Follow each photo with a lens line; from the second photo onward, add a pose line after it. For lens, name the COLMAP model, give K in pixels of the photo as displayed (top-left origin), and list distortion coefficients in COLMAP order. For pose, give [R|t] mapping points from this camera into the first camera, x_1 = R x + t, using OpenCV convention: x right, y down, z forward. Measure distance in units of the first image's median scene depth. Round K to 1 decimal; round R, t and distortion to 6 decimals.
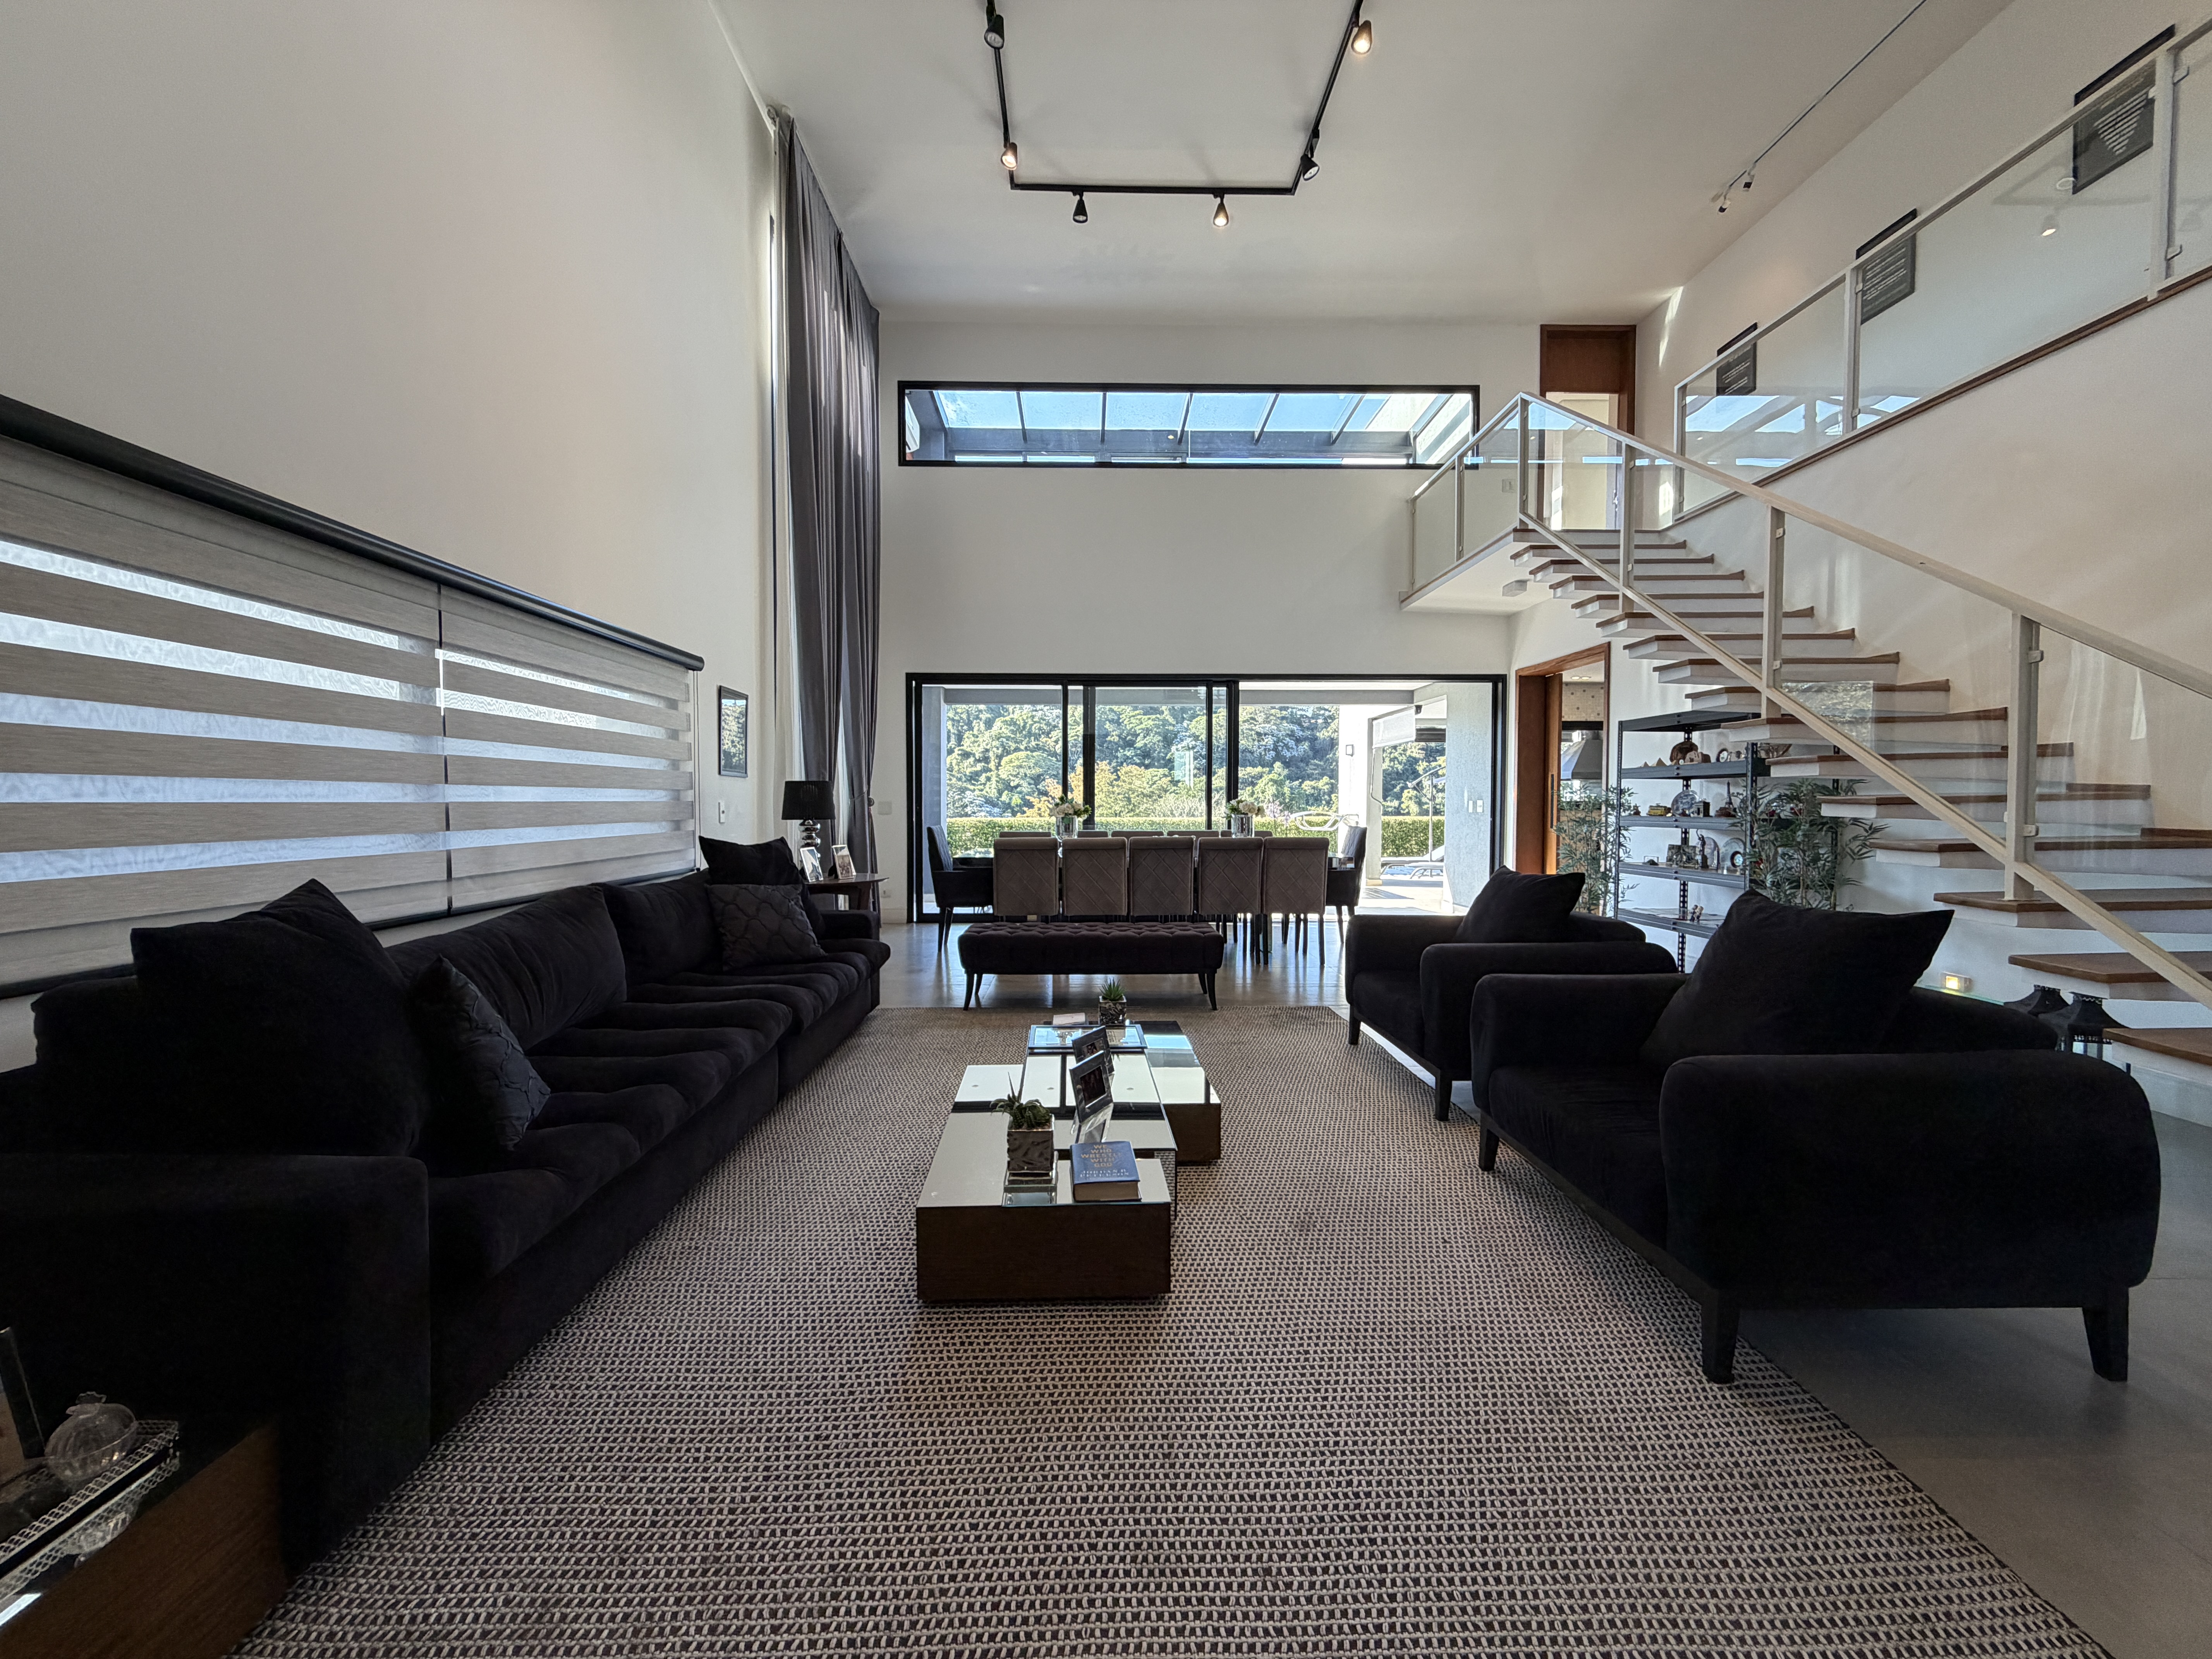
lens RADIAL K [[883.8, 0, 1097.5], [0, 883.8, 831.0], [0, 0, 1]] dist [0.001273, 0.000062]
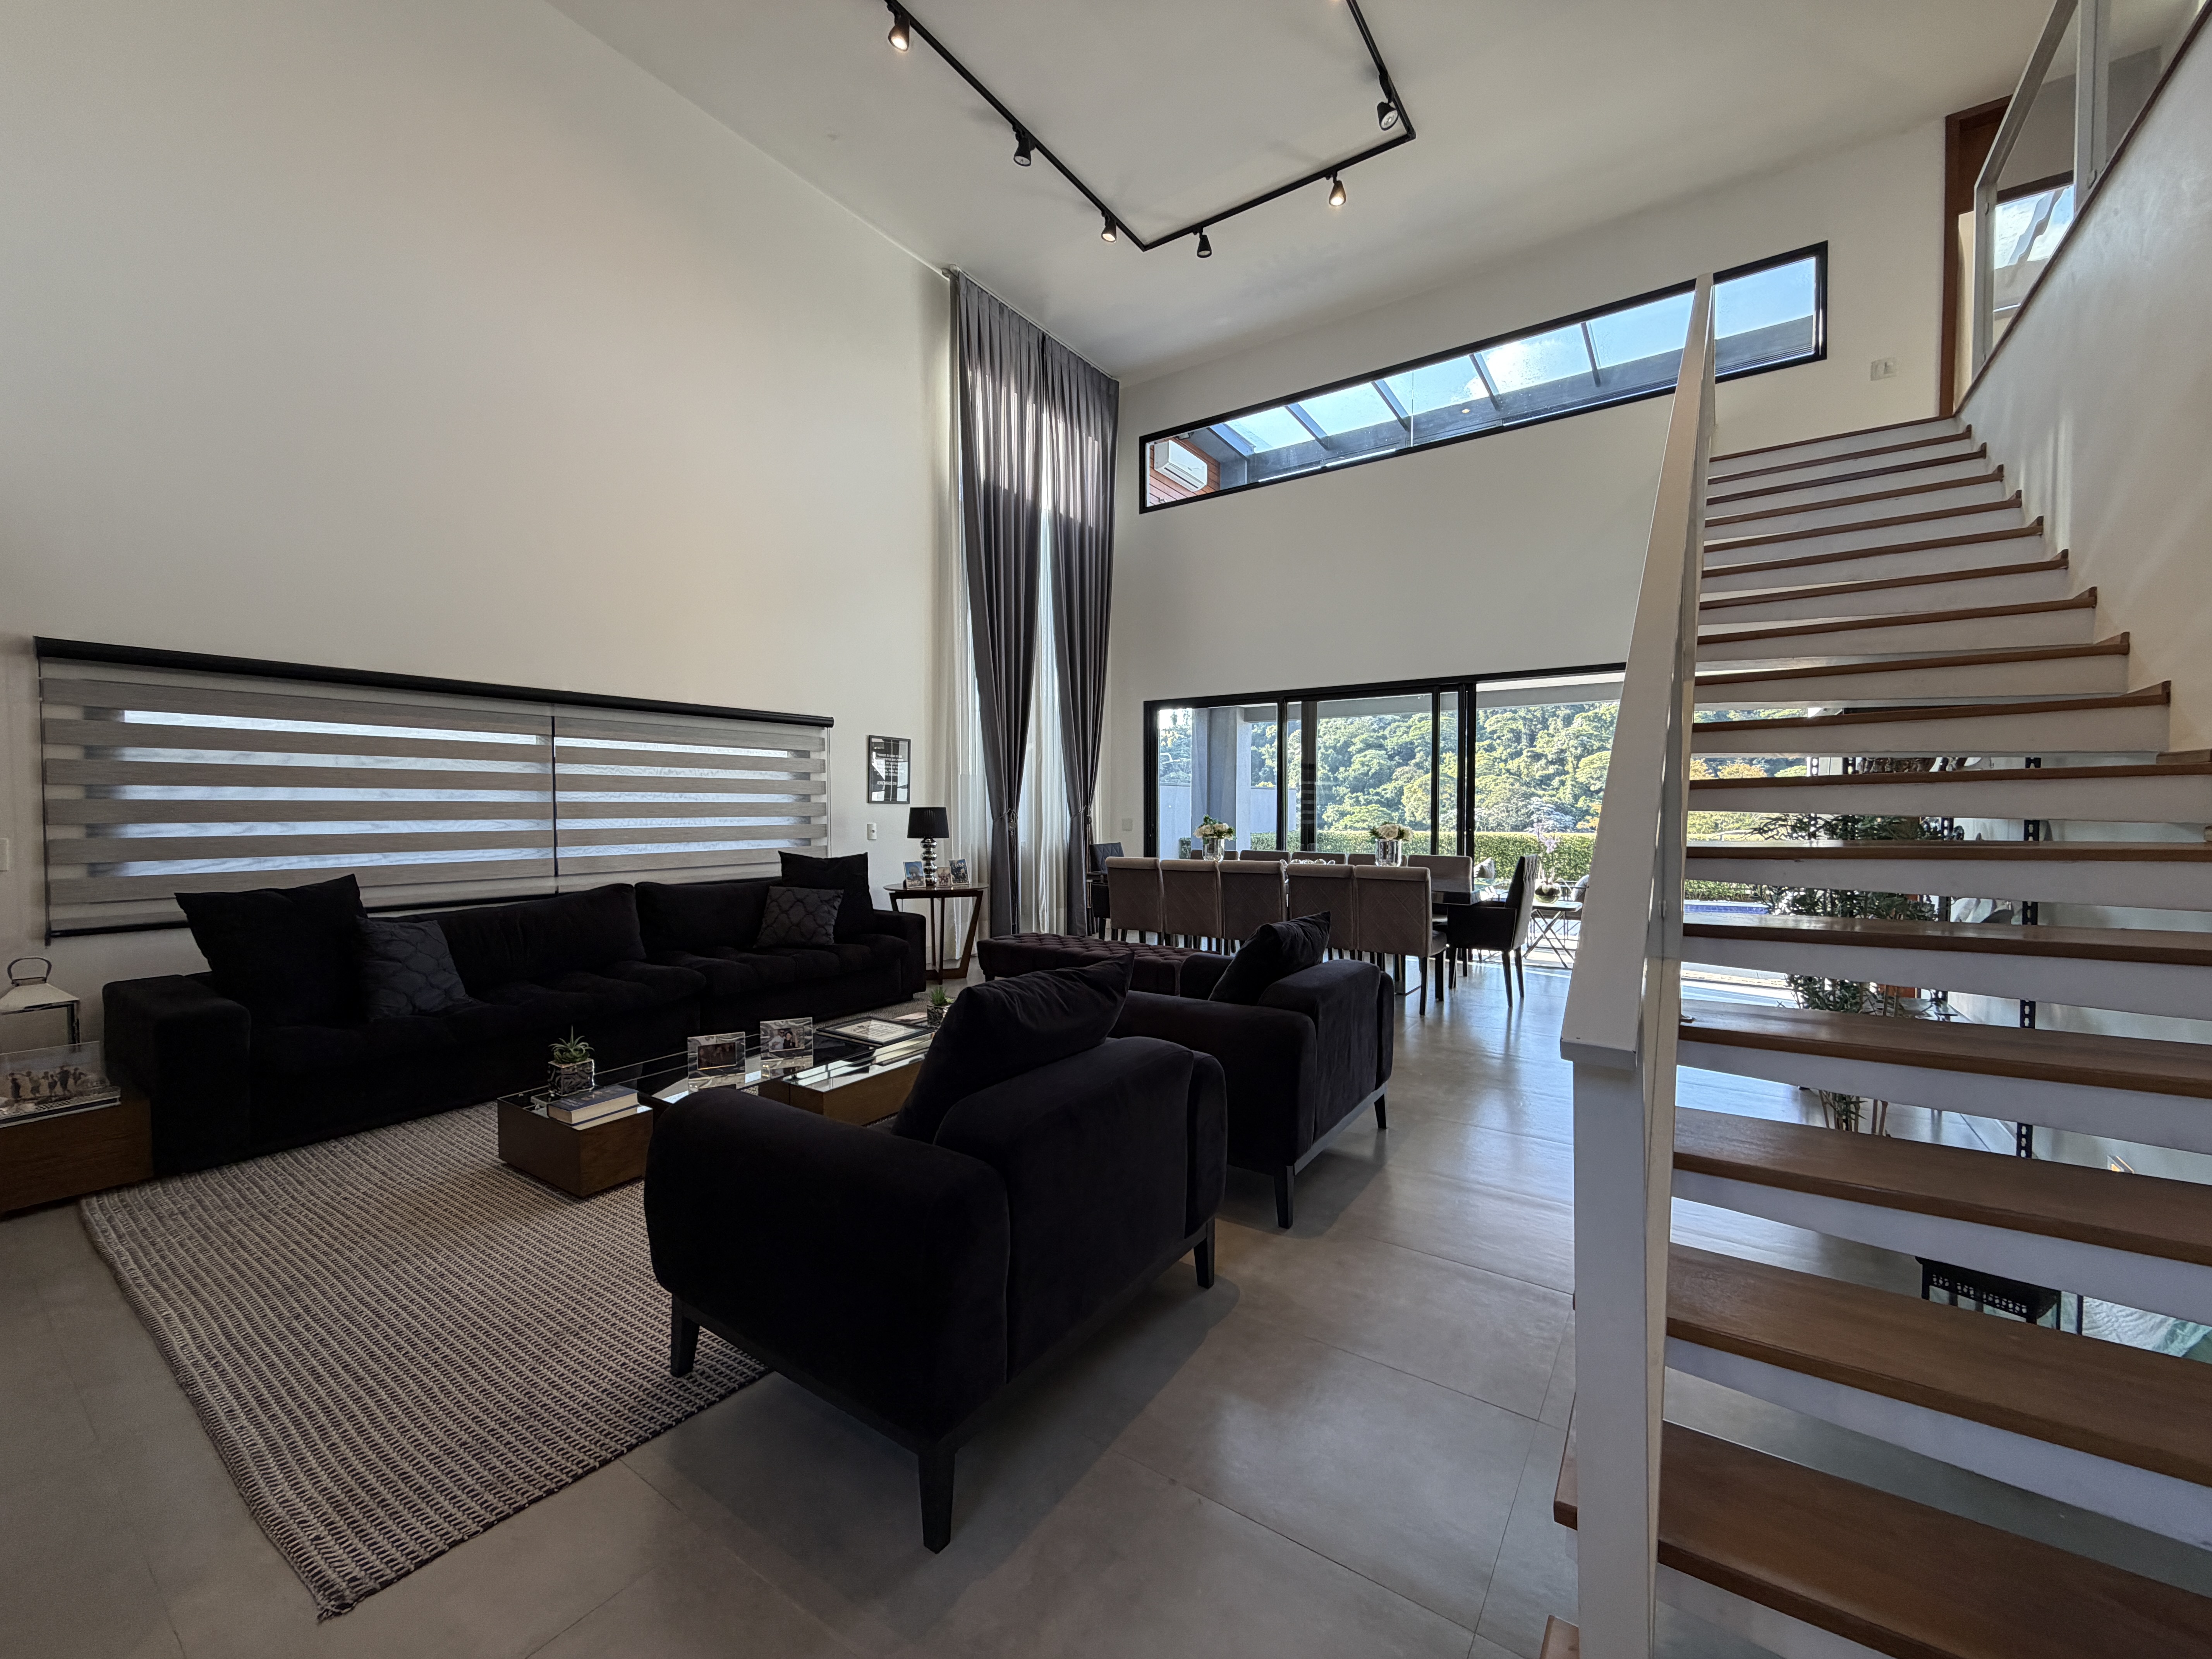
lens RADIAL K [[883.8, 0, 1097.5], [0, 883.8, 831.0], [0, 0, 1]] dist [0.001273, 0.000062]
pose [[0.811098, 0.014331, -0.584734, 0.367810], [-0.018474, 0.999829, -0.001121, -0.016102], [0.584618, 0.011712, 0.811224, 0.079737]]
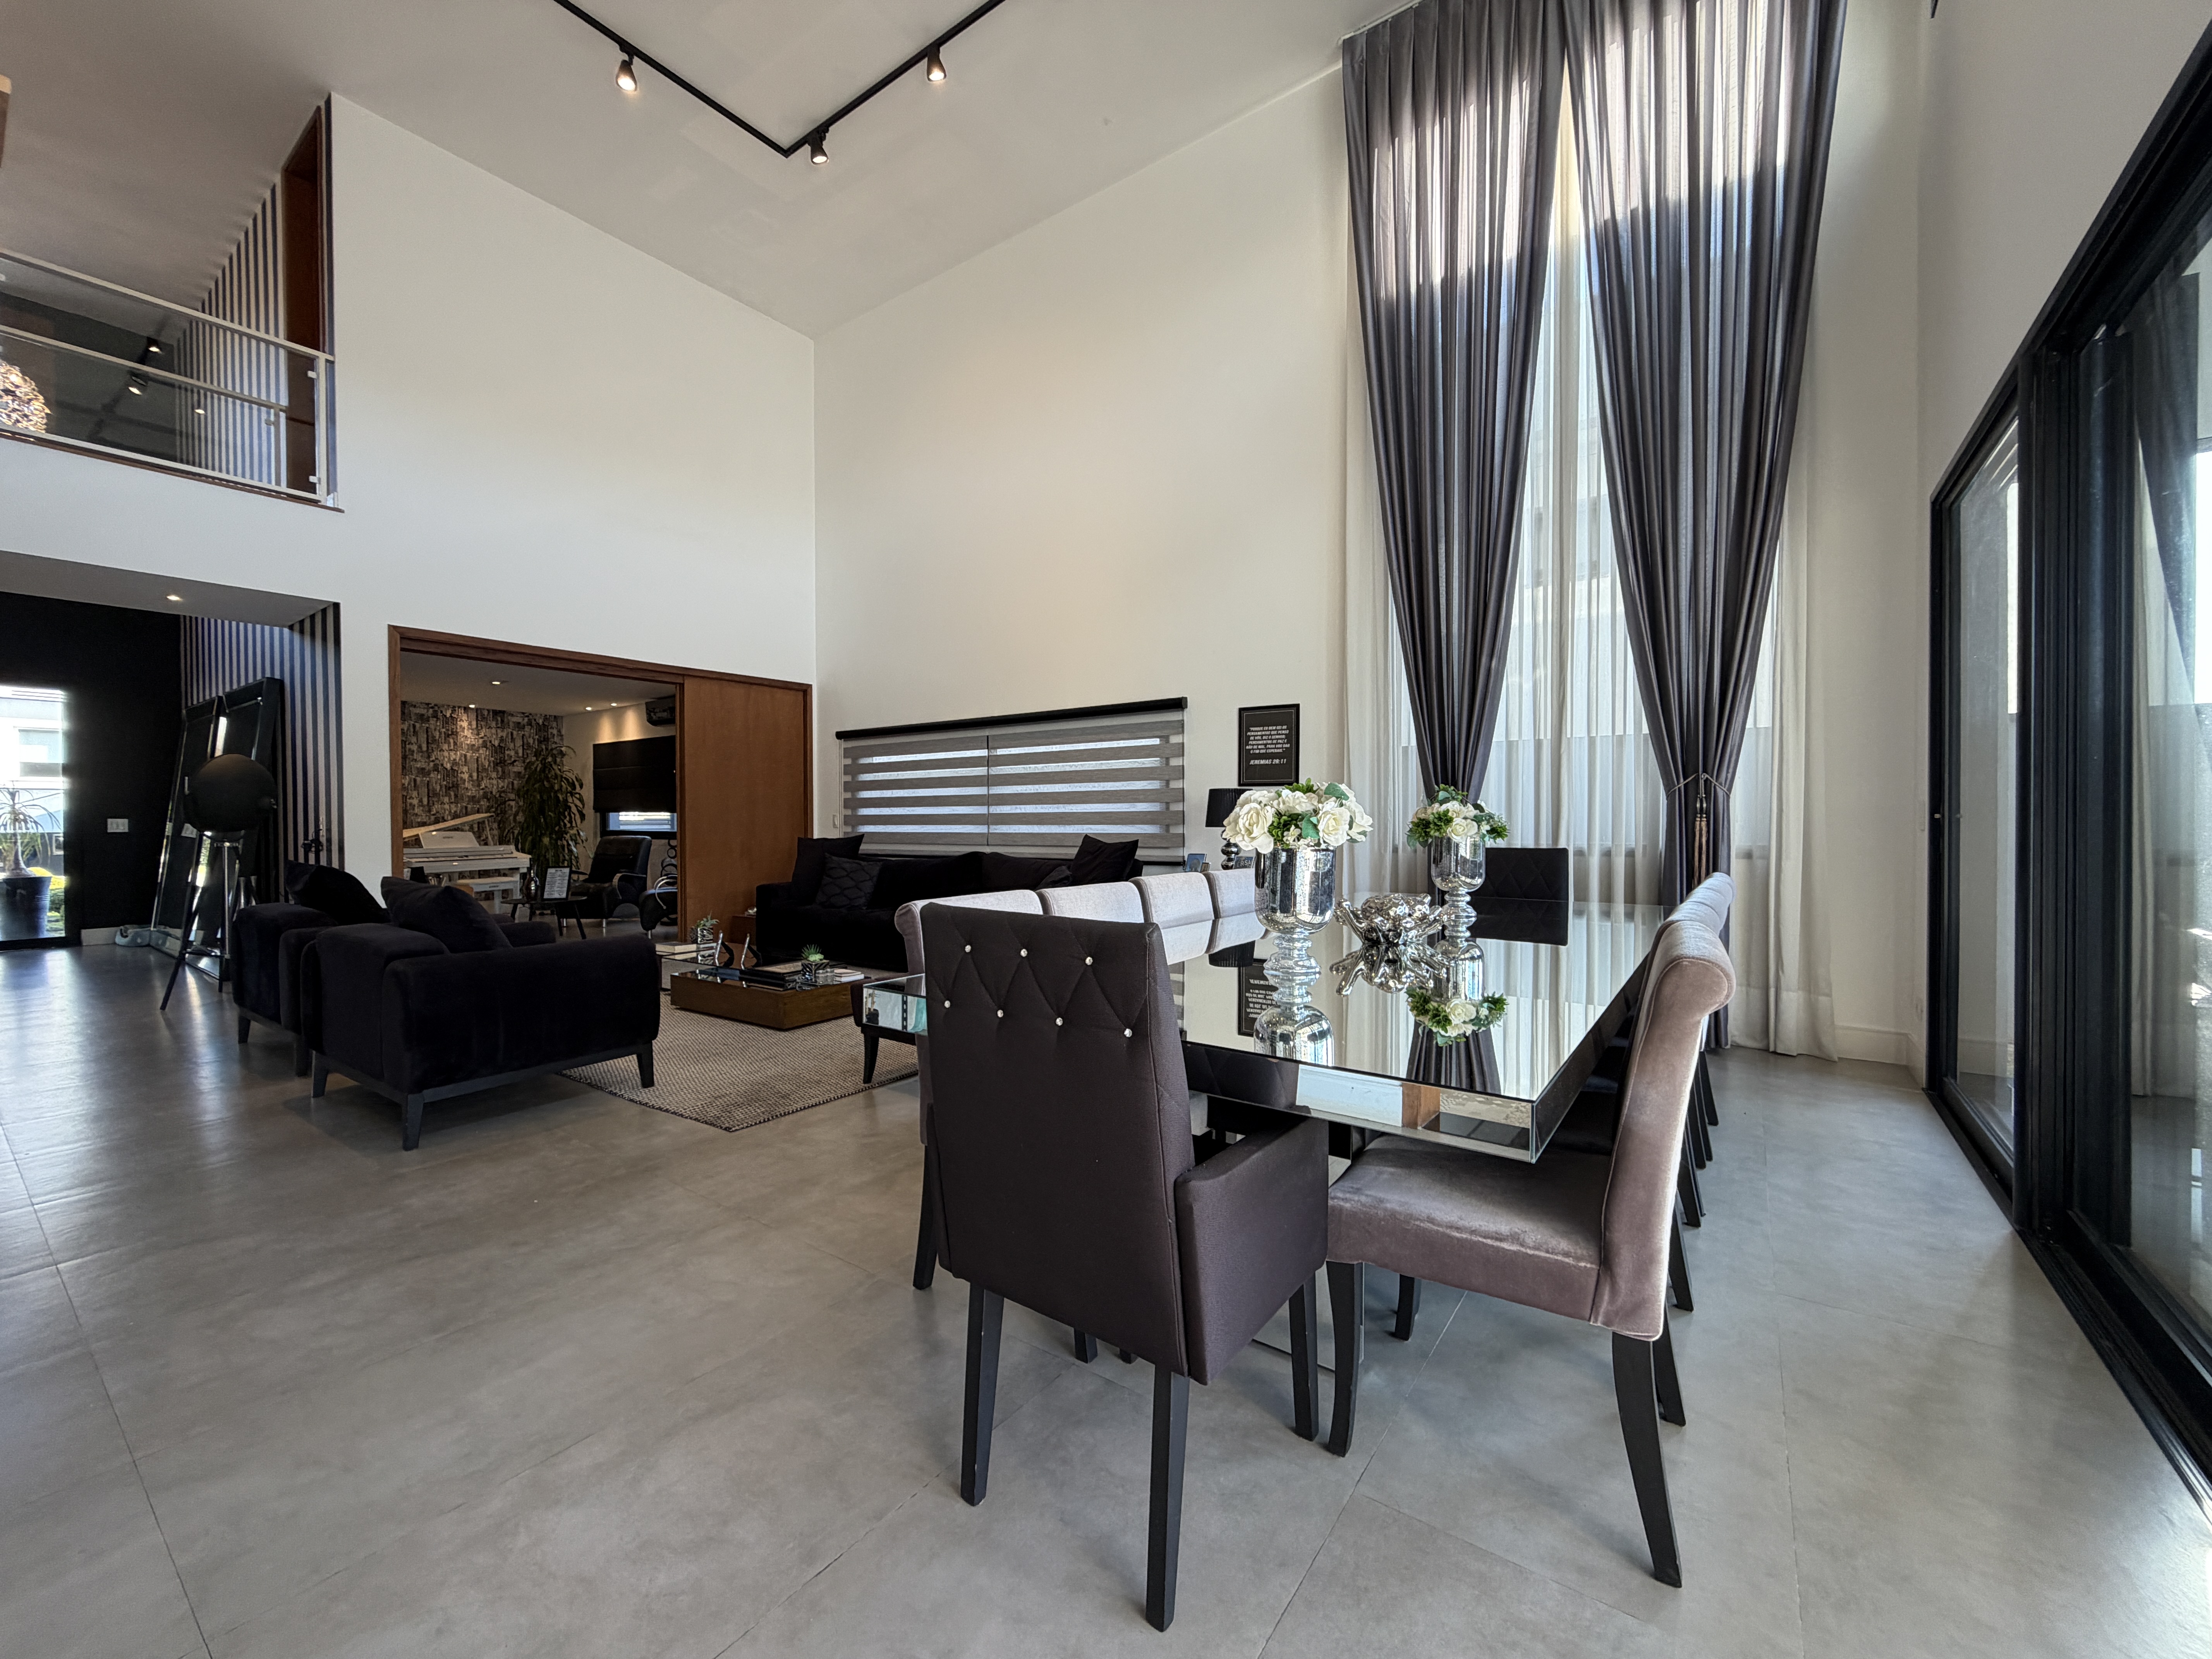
lens RADIAL K [[883.8, 0, 1097.5], [0, 883.8, 831.0], [0, 0, 1]] dist [0.001273, 0.000062]
pose [[-0.590960, 0.028263, -0.806206, 0.359420], [-0.014026, 0.998875, 0.045299, -0.033155], [0.806579, 0.038077, -0.589899, 0.896959]]
